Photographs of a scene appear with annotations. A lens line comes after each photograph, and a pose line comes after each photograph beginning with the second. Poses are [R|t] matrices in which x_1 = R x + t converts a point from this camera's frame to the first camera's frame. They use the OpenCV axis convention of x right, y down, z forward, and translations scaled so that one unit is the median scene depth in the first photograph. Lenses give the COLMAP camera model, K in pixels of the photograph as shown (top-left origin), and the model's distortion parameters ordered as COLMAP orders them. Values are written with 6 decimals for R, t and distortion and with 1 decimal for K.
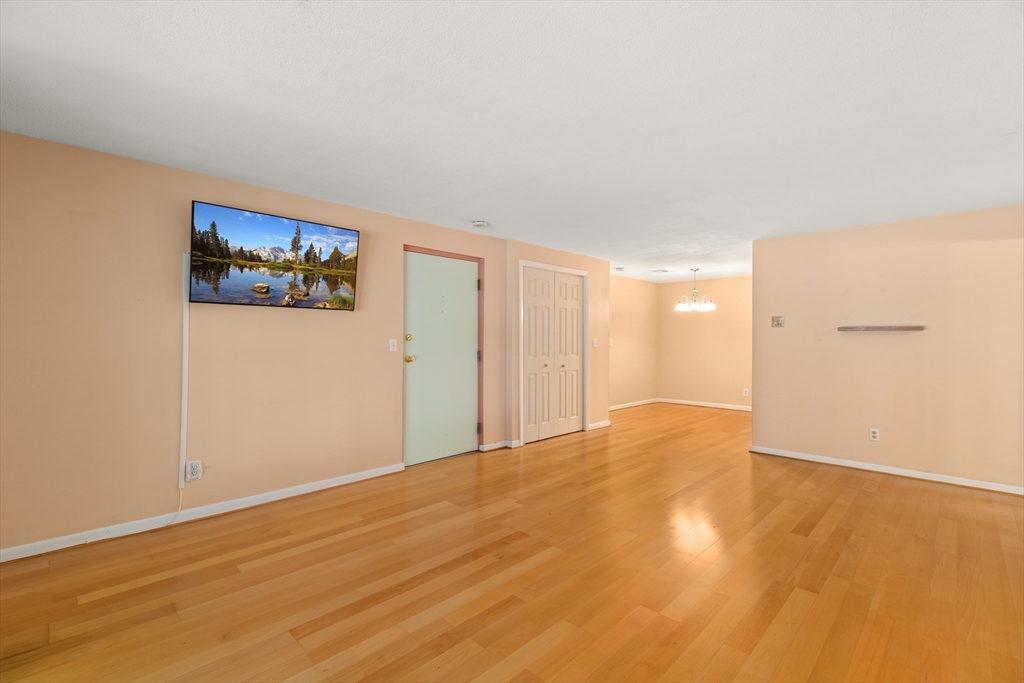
lens RADIAL K [[453.0, 0, 512.9], [0, 453.0, 329.1], [0, 0, 1]] dist [0.001742, 0.000224]
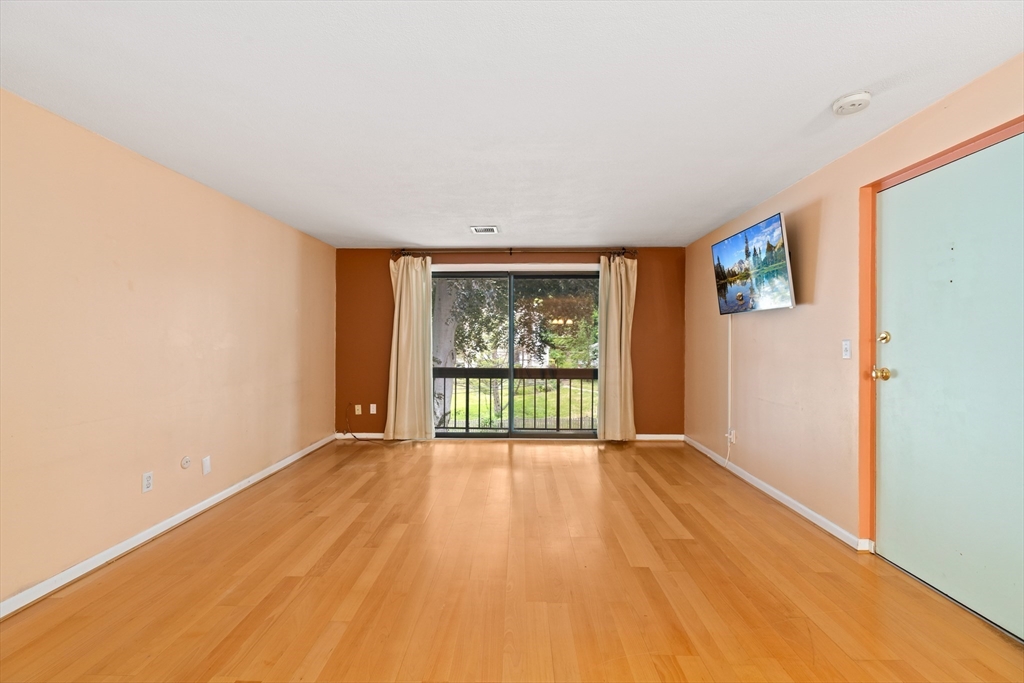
lens RADIAL K [[461.2, 0, 514.3], [0, 461.2, 338.9], [0, 0, 1]] dist [0.002877, 0.000648]
pose [[-0.719346, -0.006164, -0.694625, 0.642539], [0.009754, 0.999772, -0.018974, 0.031105], [0.694584, -0.020424, -0.719122, 1.334054]]
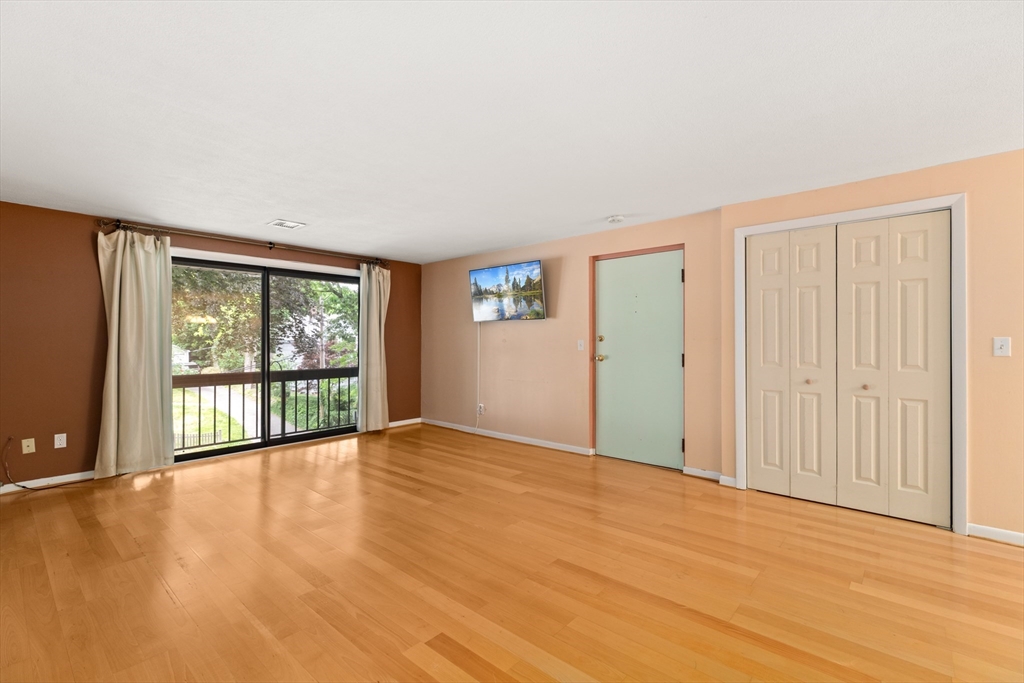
lens RADIAL K [[453.9, 0, 512.0], [0, 453.9, 341.5], [0, 0, 1]] dist [0.003313, 0.000795]
pose [[0.062332, -0.000986, -0.998055, 1.040156], [0.023161, 0.999732, 0.000458, 0.023719], [0.997787, -0.023145, 0.062338, 0.871362]]
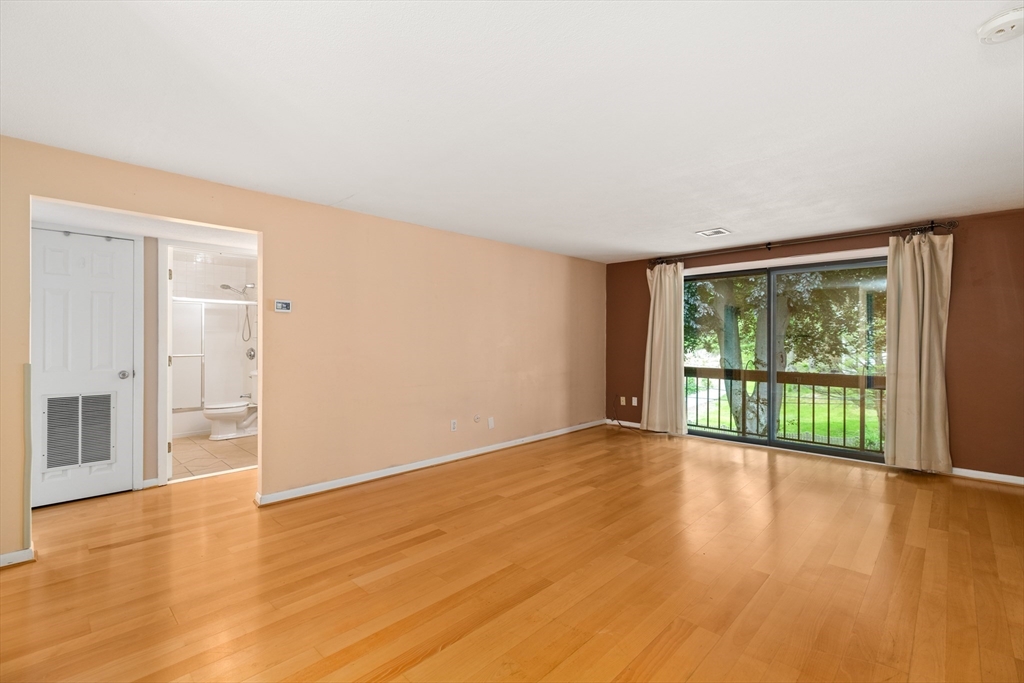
lens RADIAL K [[461.2, 0, 514.3], [0, 461.2, 338.9], [0, 0, 1]] dist [0.002877, 0.000648]
pose [[-0.999778, -0.007223, -0.019782, 0.399418], [-0.006760, 0.999704, -0.023391, 0.037669], [0.019945, -0.023252, -0.999531, 1.645745]]
